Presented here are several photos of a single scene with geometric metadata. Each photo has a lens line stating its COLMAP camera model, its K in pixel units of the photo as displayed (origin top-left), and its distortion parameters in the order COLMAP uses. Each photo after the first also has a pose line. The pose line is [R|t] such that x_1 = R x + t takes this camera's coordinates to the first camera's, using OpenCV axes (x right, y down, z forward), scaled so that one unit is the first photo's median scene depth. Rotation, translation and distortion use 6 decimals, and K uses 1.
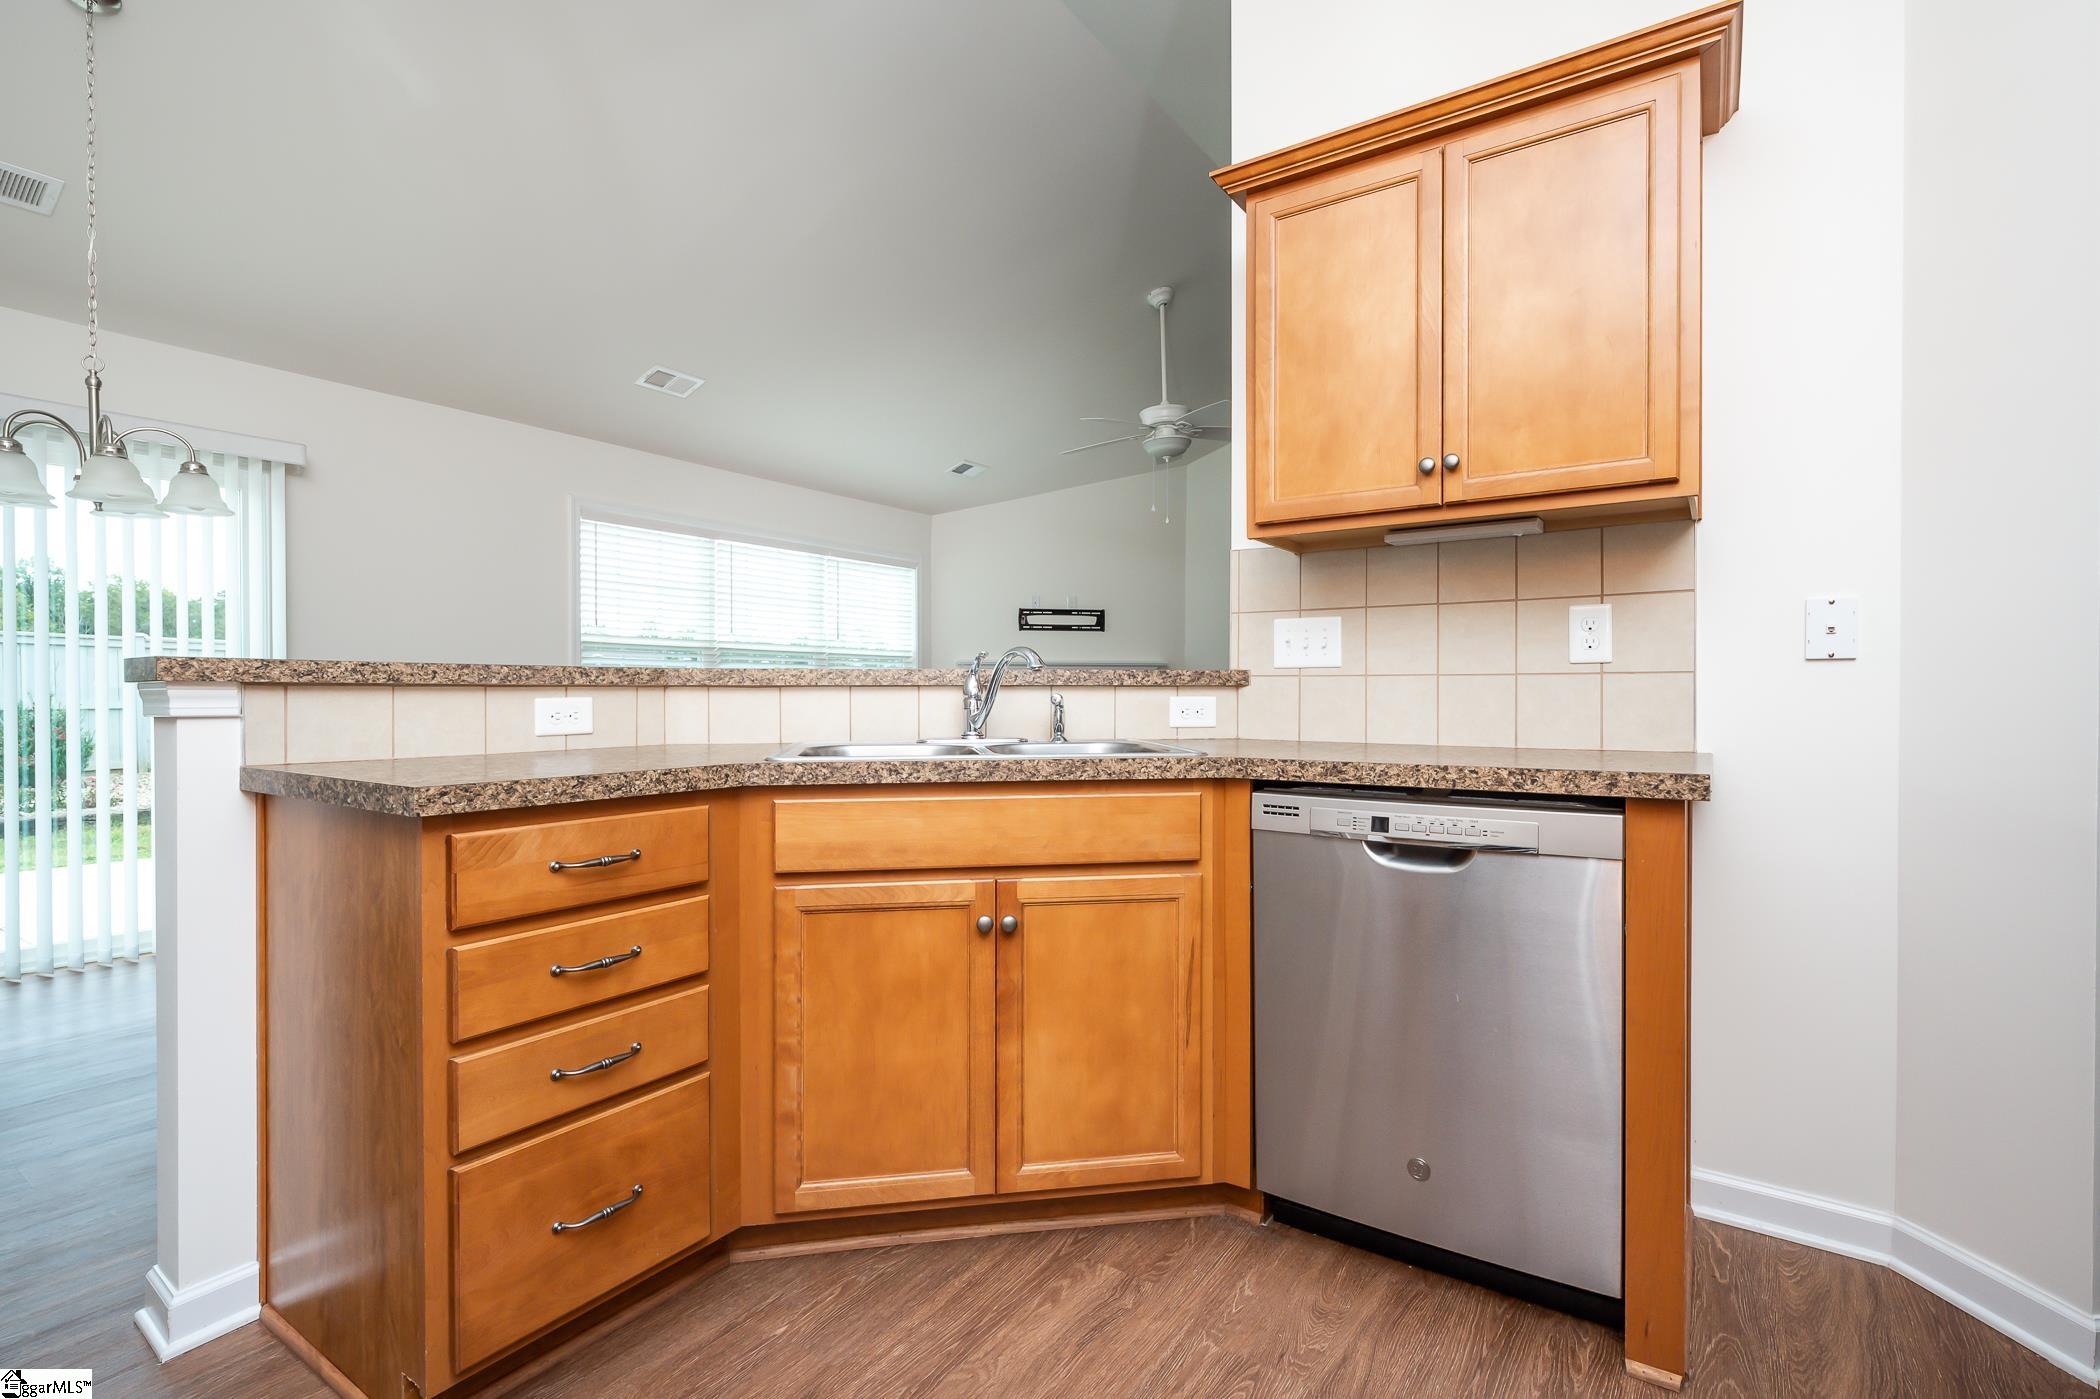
lens RADIAL K [[956.6, 0, 1046.9], [0, 956.6, 697.6], [0, 0, 1]] dist [-0.000219, 0.000806]
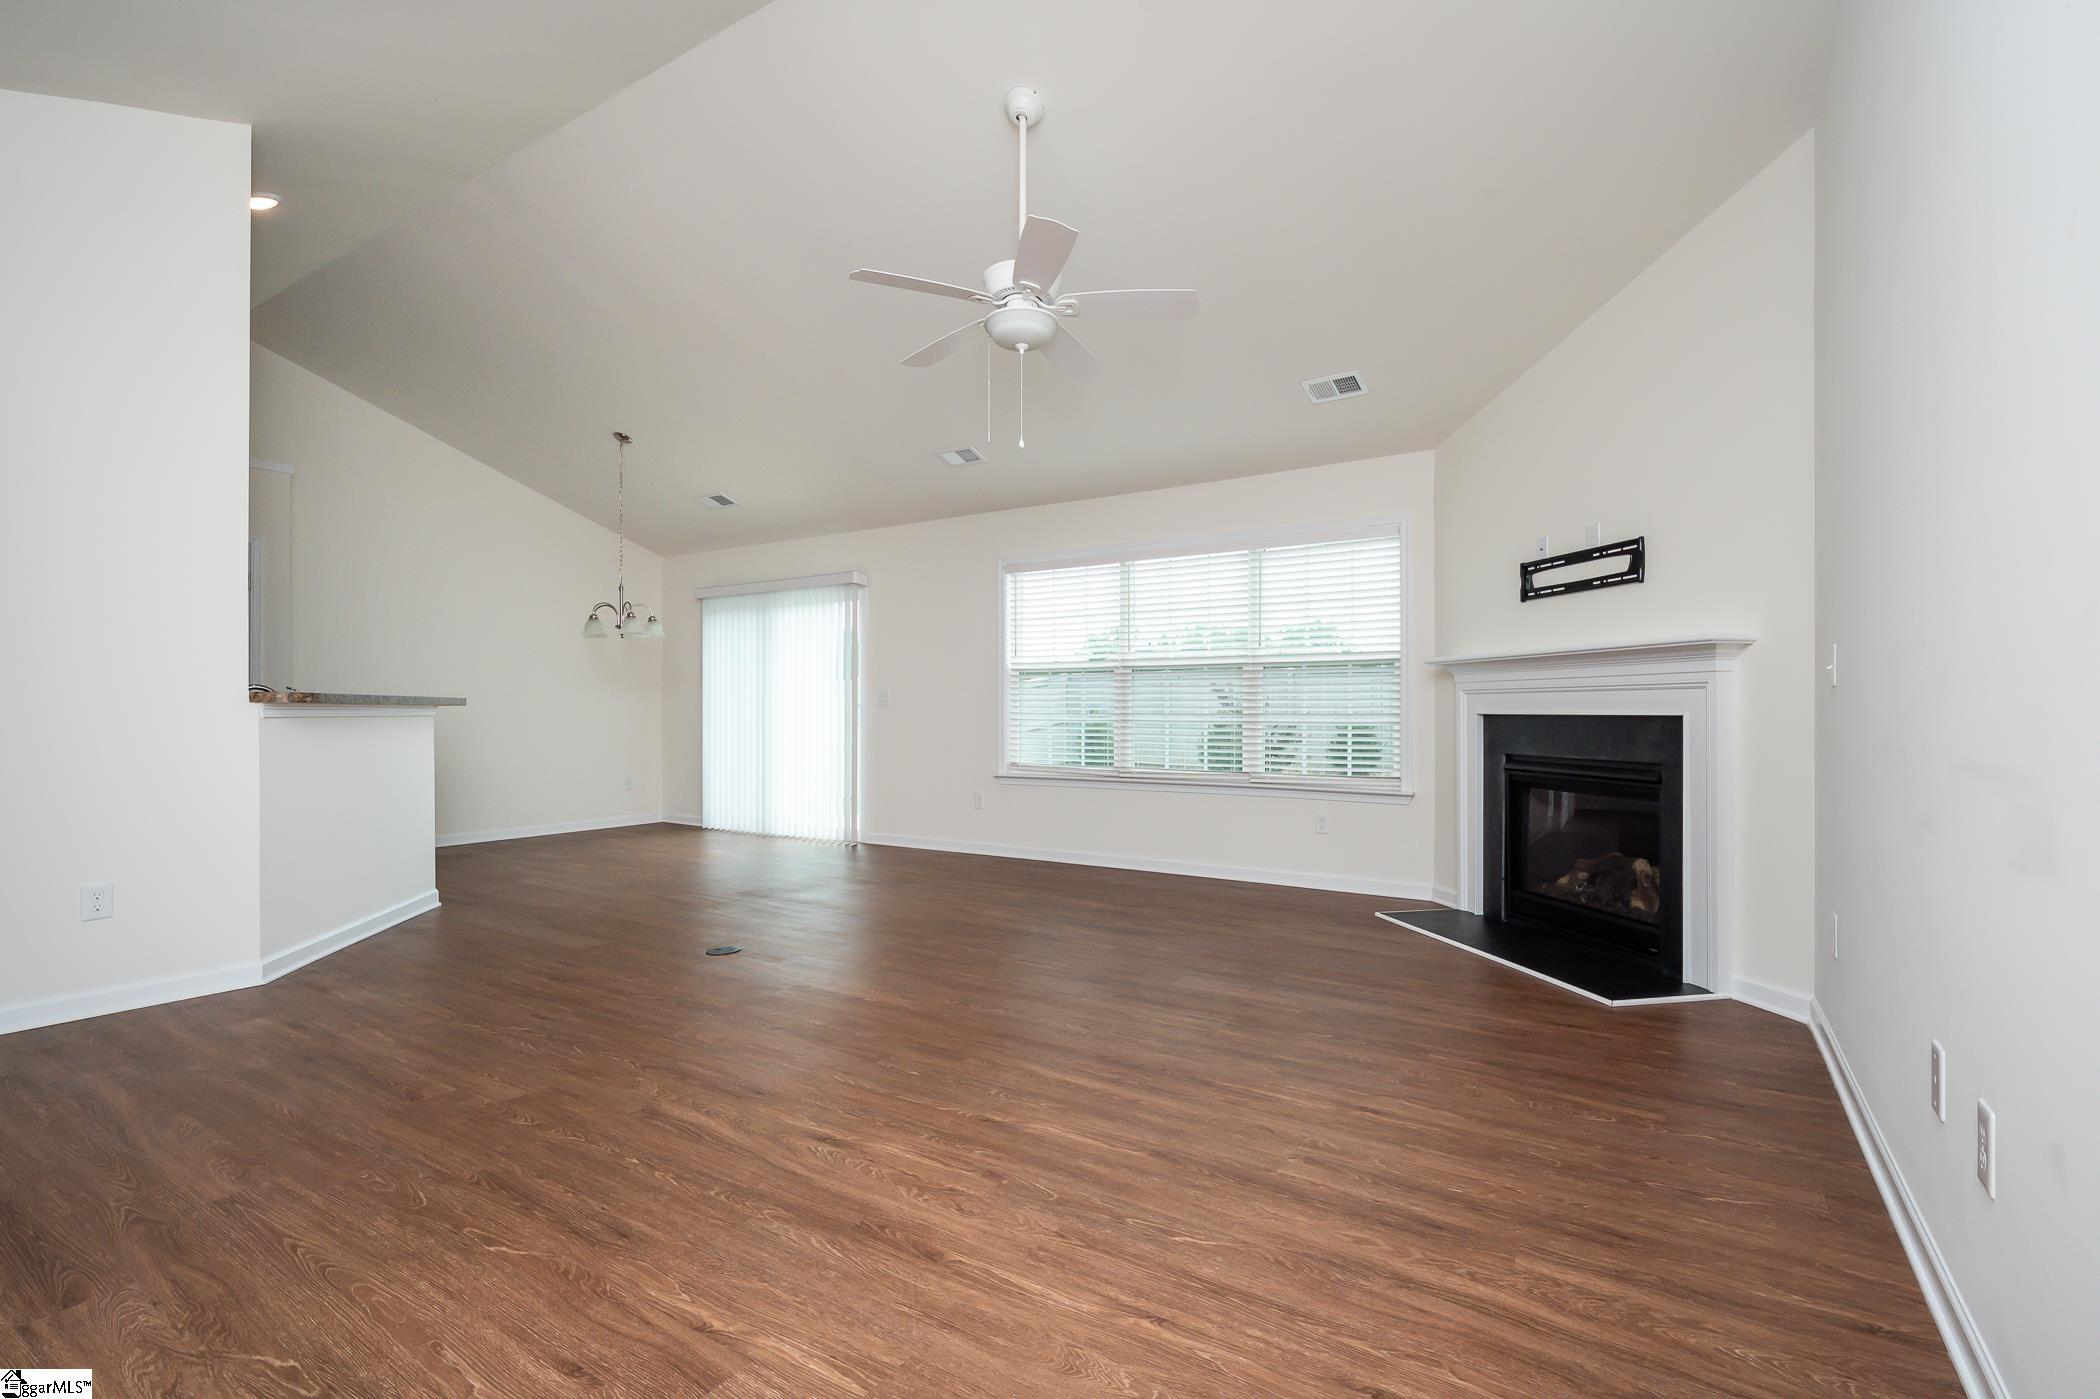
lens RADIAL K [[956.6, 0, 1052.9], [0, 956.6, 711.7], [0, 0, 1]] dist [-0.000219, 0.000806]
pose [[0.032865, -0.003619, -0.999453, 0.540752], [-0.008132, 0.999959, -0.003889, 0.001303], [0.999427, 0.008255, 0.032834, 0.692630]]
